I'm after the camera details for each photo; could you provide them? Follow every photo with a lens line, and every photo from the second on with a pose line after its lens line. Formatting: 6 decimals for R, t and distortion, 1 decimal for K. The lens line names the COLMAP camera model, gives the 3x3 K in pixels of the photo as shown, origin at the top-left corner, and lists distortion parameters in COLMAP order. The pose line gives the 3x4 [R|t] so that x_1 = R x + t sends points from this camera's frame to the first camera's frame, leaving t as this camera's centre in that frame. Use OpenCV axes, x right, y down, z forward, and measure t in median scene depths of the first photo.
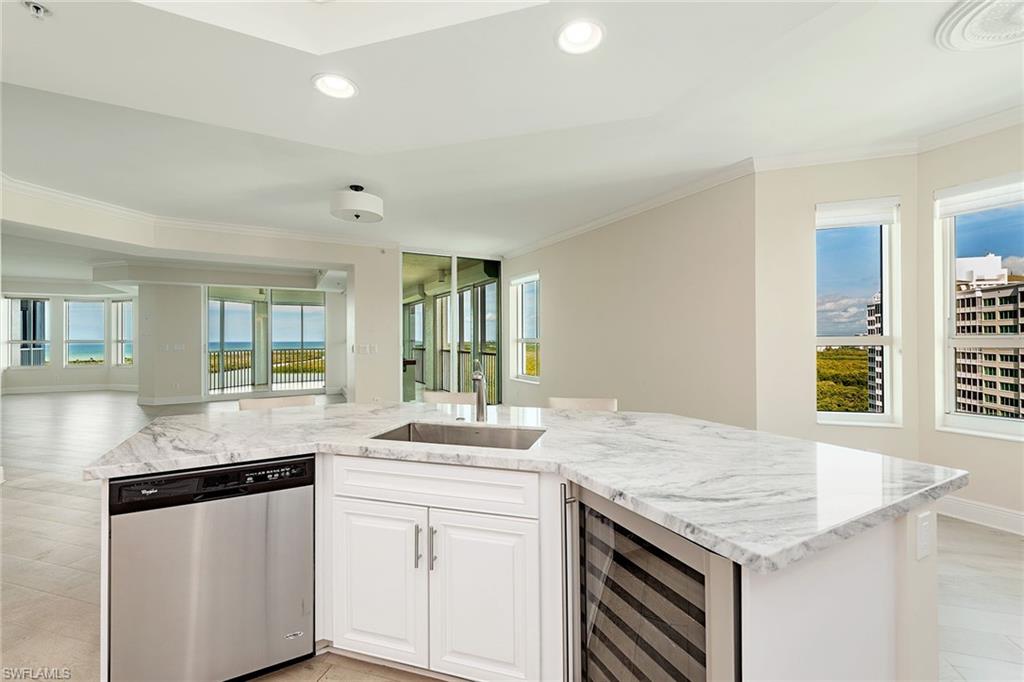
lens RADIAL K [[421.3, 0, 512.0], [0, 421.3, 341.0], [0, 0, 1]] dist [0.012436, 0.000015]
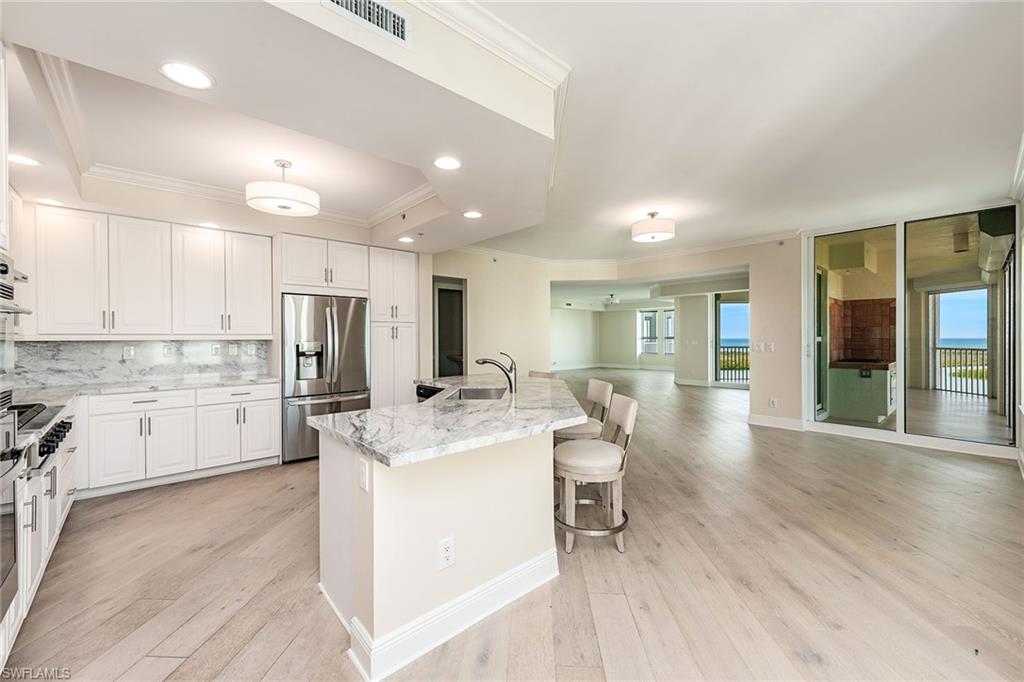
lens RADIAL K [[410.9, 0, 512.0], [0, 410.9, 341.0], [0, 0, 1]] dist [0.012895, 0.000067]
pose [[0.229347, 0.010927, -0.973283, 0.310252], [-0.001917, 0.999940, 0.010774, -0.003297], [0.973343, -0.000605, 0.229355, 0.146575]]
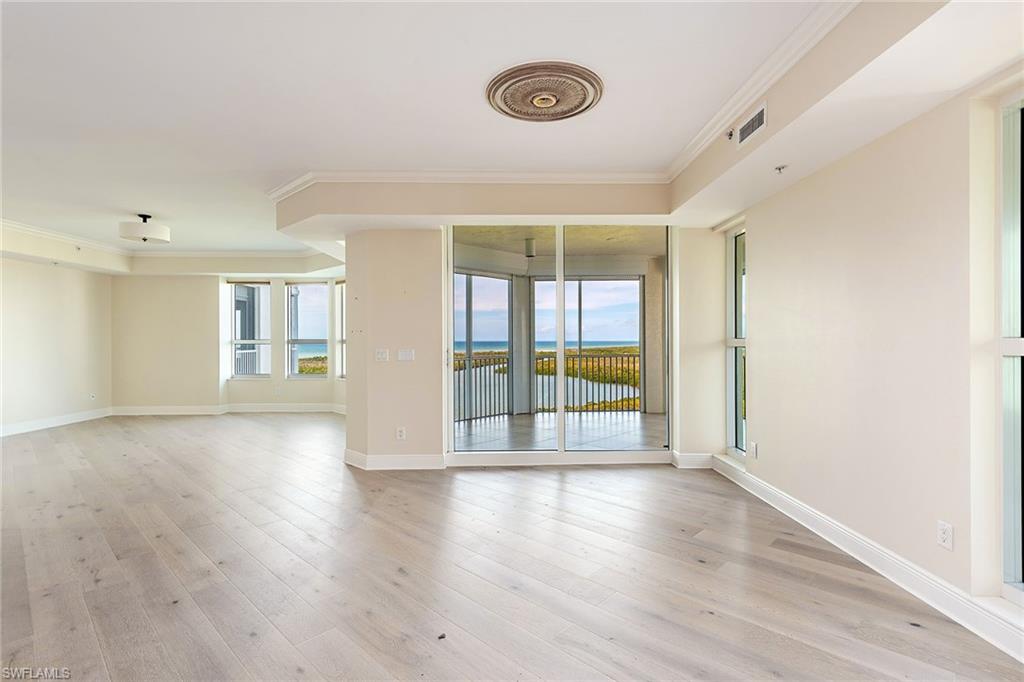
lens RADIAL K [[492.7, 0, 512.0], [0, 492.7, 341.0], [0, 0, 1]] dist [0.003705, 0.000545]
pose [[0.885876, 0.001081, -0.463921, -0.386485], [-0.000956, 0.999999, 0.000504, -0.000638], [0.463921, -0.000003, 0.885877, 0.517590]]
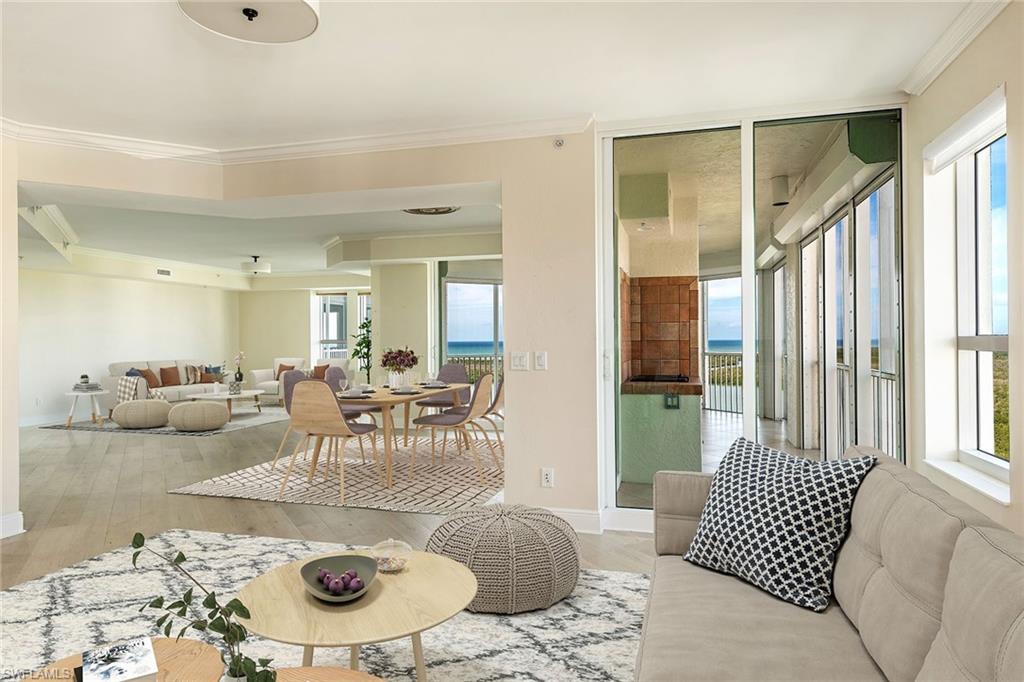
lens RADIAL K [[630.8, 0, 512.0], [0, 630.8, 341.0], [0, 0, 1]] dist [0.023933, 0.000090]
pose [[0.718362, 0.001316, -0.695669, 0.085430], [0.000754, 0.999996, 0.002671, -0.003066], [0.695669, -0.002443, 0.718358, 0.335262]]
